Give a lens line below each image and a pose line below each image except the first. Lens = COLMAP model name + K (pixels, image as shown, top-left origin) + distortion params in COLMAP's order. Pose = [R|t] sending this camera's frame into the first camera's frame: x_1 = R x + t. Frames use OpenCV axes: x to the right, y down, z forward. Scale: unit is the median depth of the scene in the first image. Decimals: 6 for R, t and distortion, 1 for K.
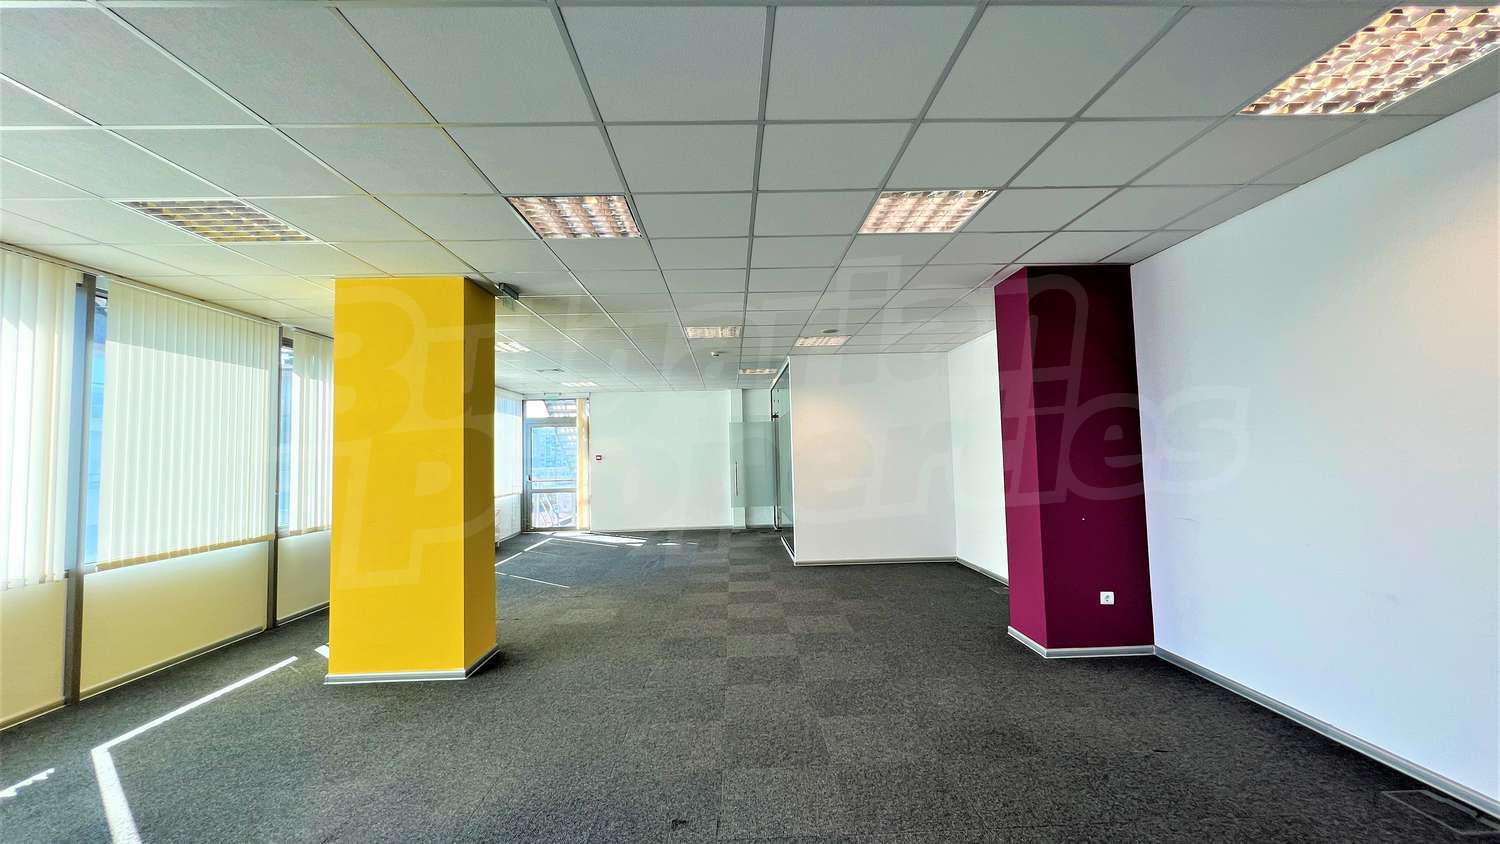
lens RADIAL K [[599.7, 0, 750.0], [0, 599.7, 422.0], [0, 0, 1]] dist [0.000038, -0.000011]
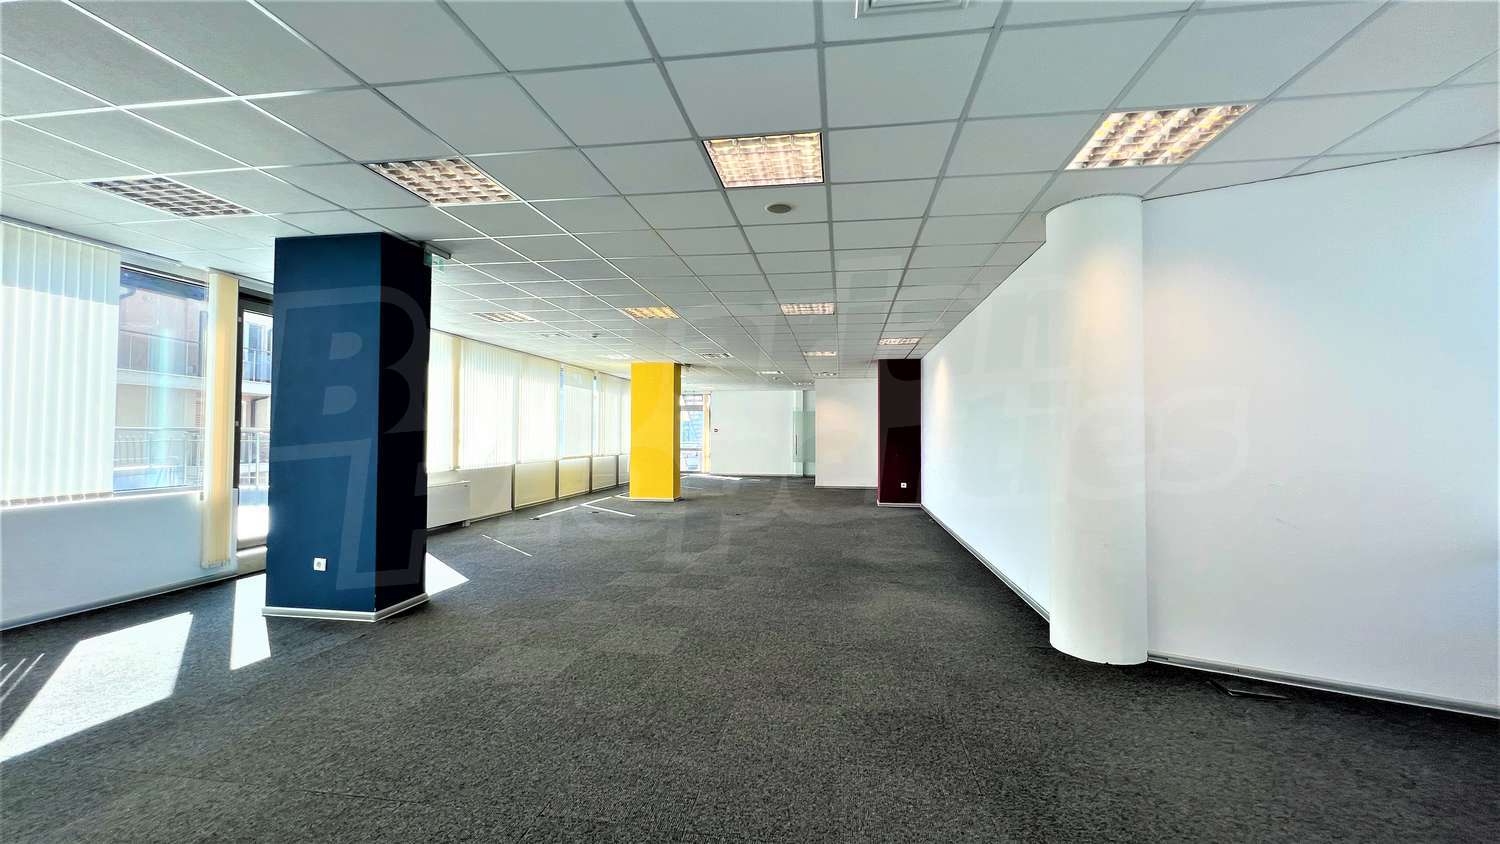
lens RADIAL K [[599.7, 0, 750.0], [0, 599.7, 422.0], [0, 0, 1]] dist [0.000038, -0.000011]
pose [[0.984118, 0.025656, -0.175653, 0.268416], [-0.019572, 0.999150, 0.036283, -0.052504], [0.176435, -0.032268, 0.983783, -1.235624]]
